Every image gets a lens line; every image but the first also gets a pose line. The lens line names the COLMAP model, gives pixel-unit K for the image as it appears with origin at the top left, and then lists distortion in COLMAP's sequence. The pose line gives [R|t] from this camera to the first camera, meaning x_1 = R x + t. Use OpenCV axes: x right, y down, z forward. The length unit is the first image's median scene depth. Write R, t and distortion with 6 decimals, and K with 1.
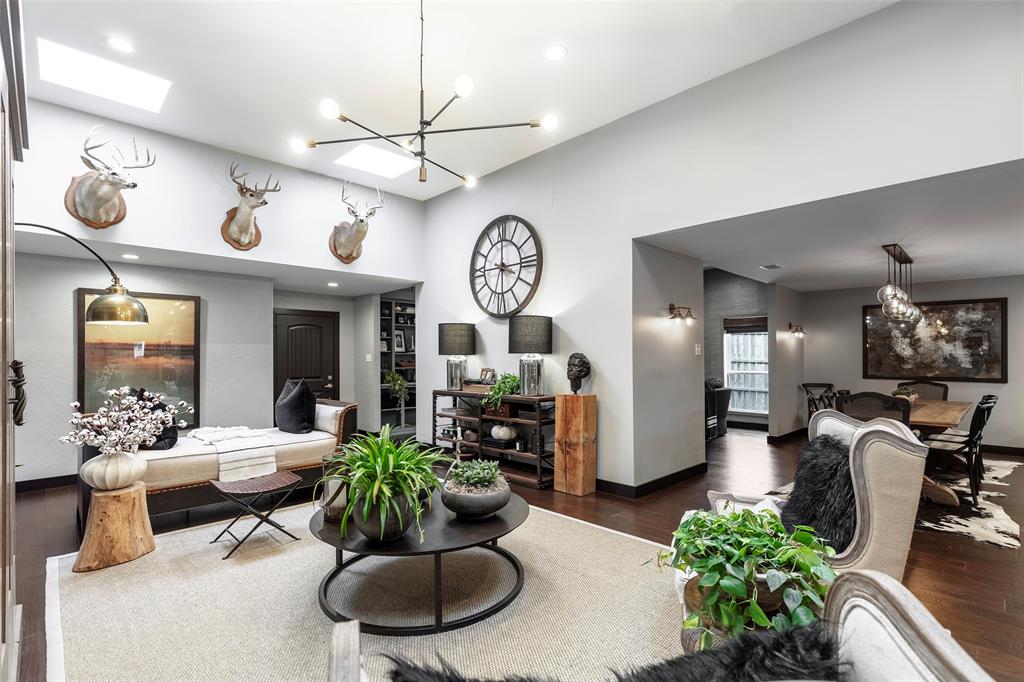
lens RADIAL K [[479.2, 0, 514.4], [0, 479.2, 348.5], [0, 0, 1]] dist [-0.000754, -0.001067]
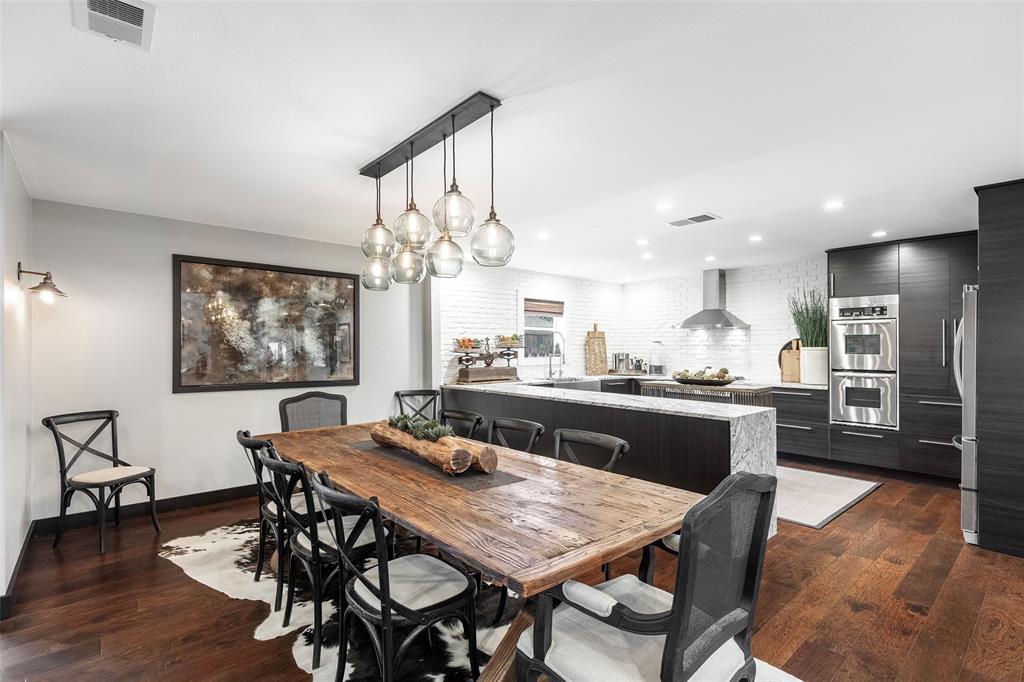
lens RADIAL K [[479.2, 0, 514.0], [0, 479.2, 342.9], [0, 0, 1]] dist [-0.000754, -0.001067]
pose [[0.054903, 0.009331, 0.998448, 0.296117], [-0.020601, 0.999754, -0.008211, 0.005923], [-0.998279, -0.020118, 0.055082, 0.791939]]
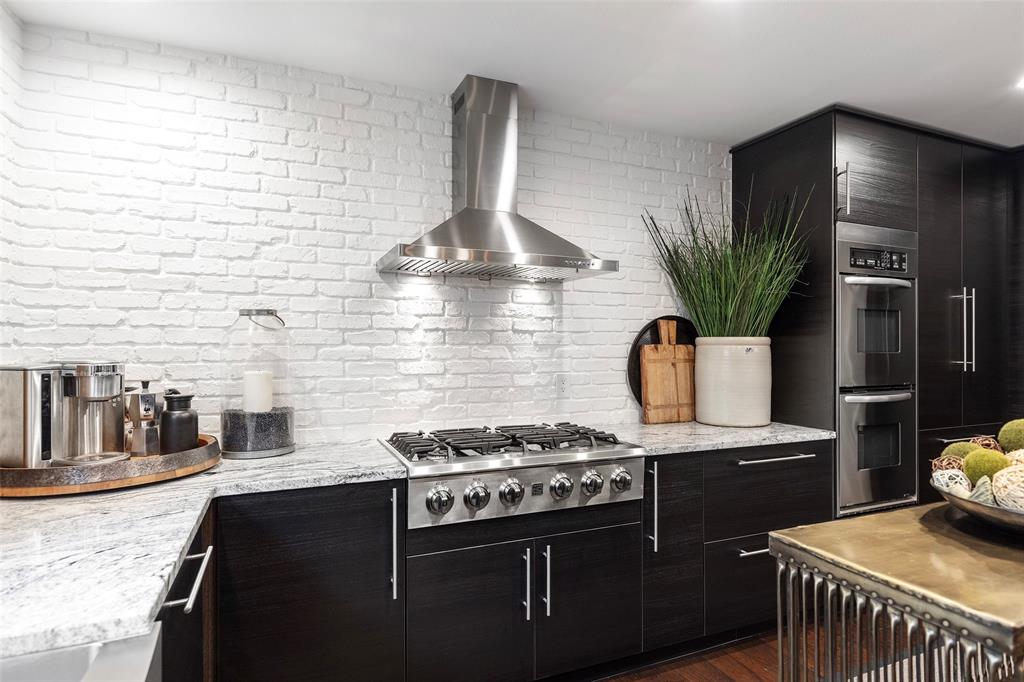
lens RADIAL K [[560.3, 0, 517.8], [0, 560.3, 344.0], [0, 0, 1]] dist [-0.003046, -0.000216]
pose [[-0.931710, 0.000001, 0.363204, 1.302826], [-0.008322, 0.999737, -0.021351, 0.011715], [-0.363109, -0.022916, -0.931465, 0.754142]]
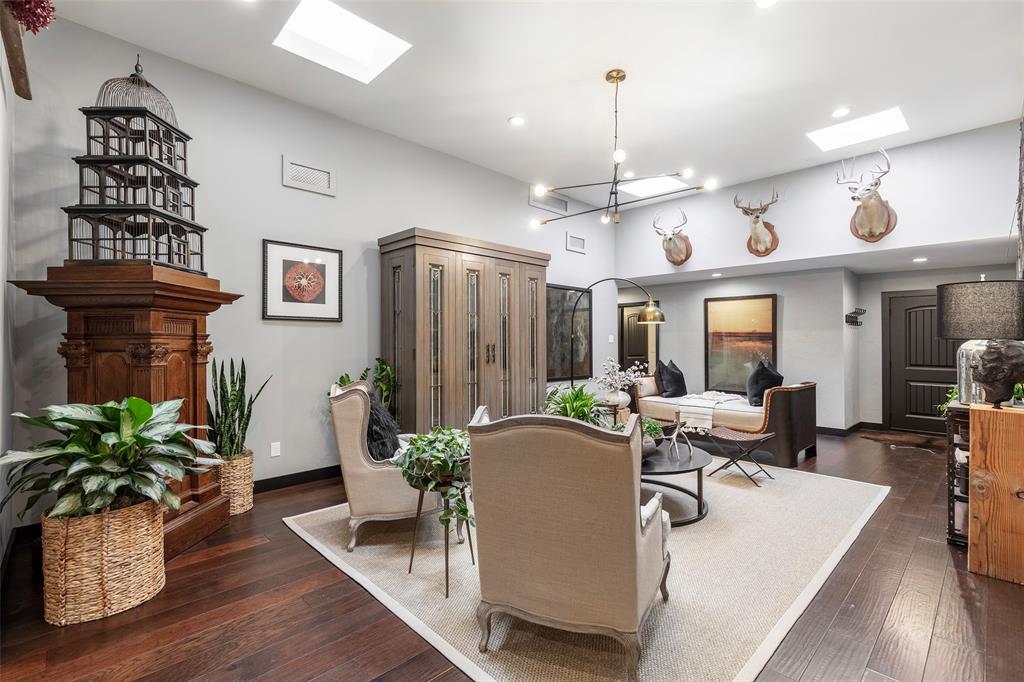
lens RADIAL K [[455.9, 0, 518.1], [0, 455.9, 342.2], [0, 0, 1]] dist [-0.000089, -0.000073]
pose [[0.006098, 0.007913, -0.999950, 0.567019], [0.015849, 0.999842, 0.008009, -0.001639], [0.999856, -0.015897, 0.005971, 0.325979]]
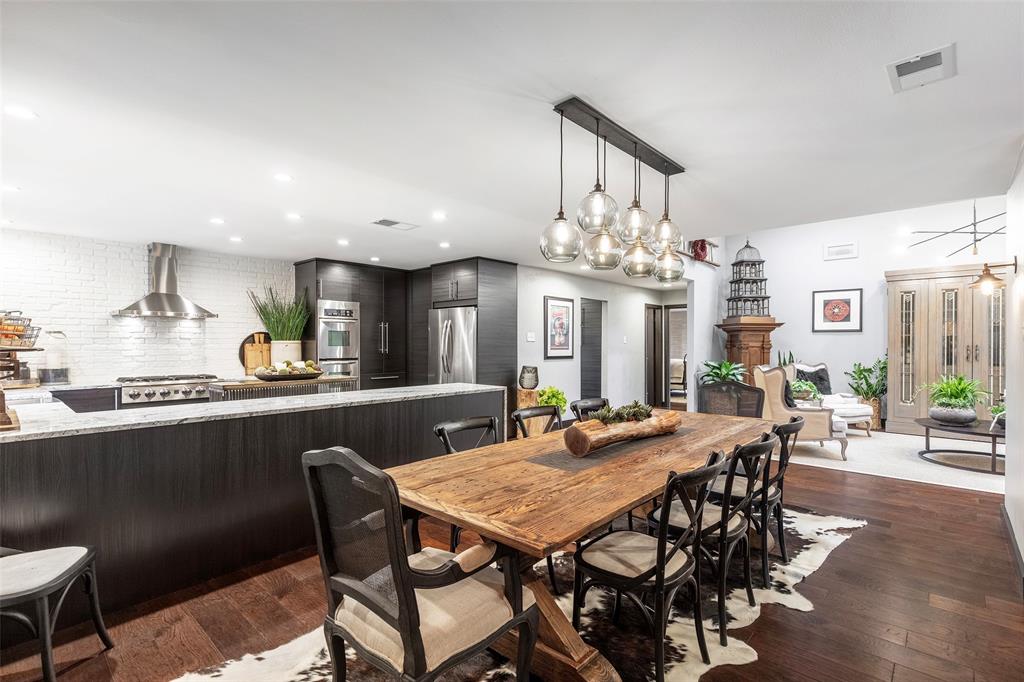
lens RADIAL K [[479.2, 0, 517.8], [0, 479.2, 342.3], [0, 0, 1]] dist [-0.000754, -0.001067]
pose [[-0.997798, 0.000880, -0.066324, 0.854696], [0.002206, 0.999799, -0.019923, 0.020277], [0.066293, -0.020025, -0.997599, 1.343513]]
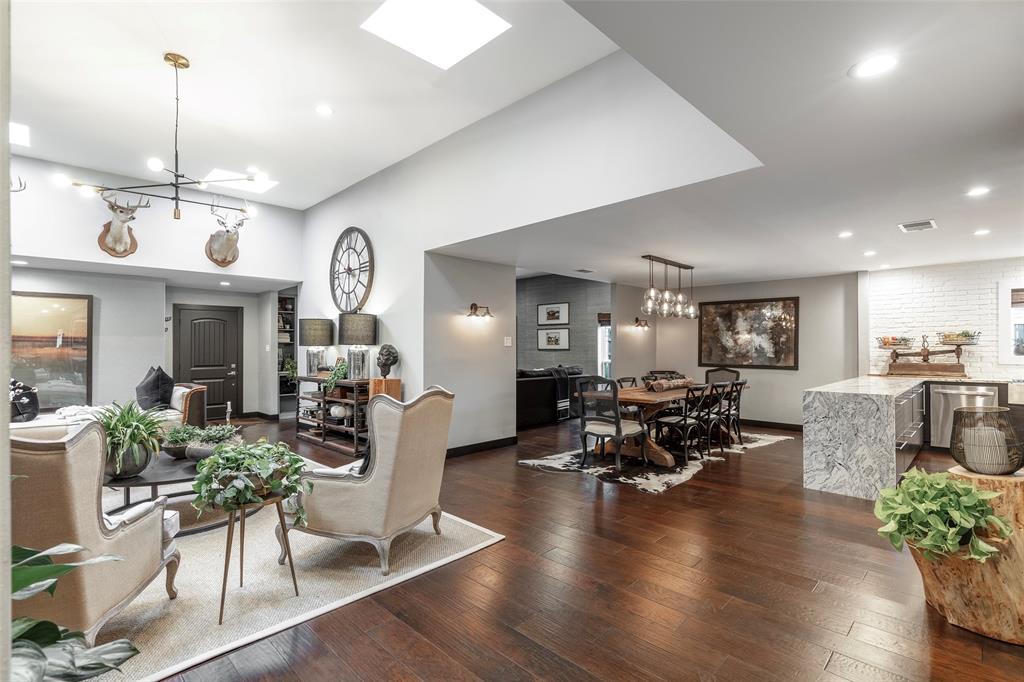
lens RADIAL K [[479.2, 0, 508.1], [0, 479.2, 338.7], [0, 0, 1]] dist [-0.000754, -0.001067]
pose [[0.999907, 0.000432, 0.013641, 0.345340], [-0.000437, 1.000000, 0.000374, -0.004702], [-0.013641, -0.000380, 0.999907, -0.176367]]
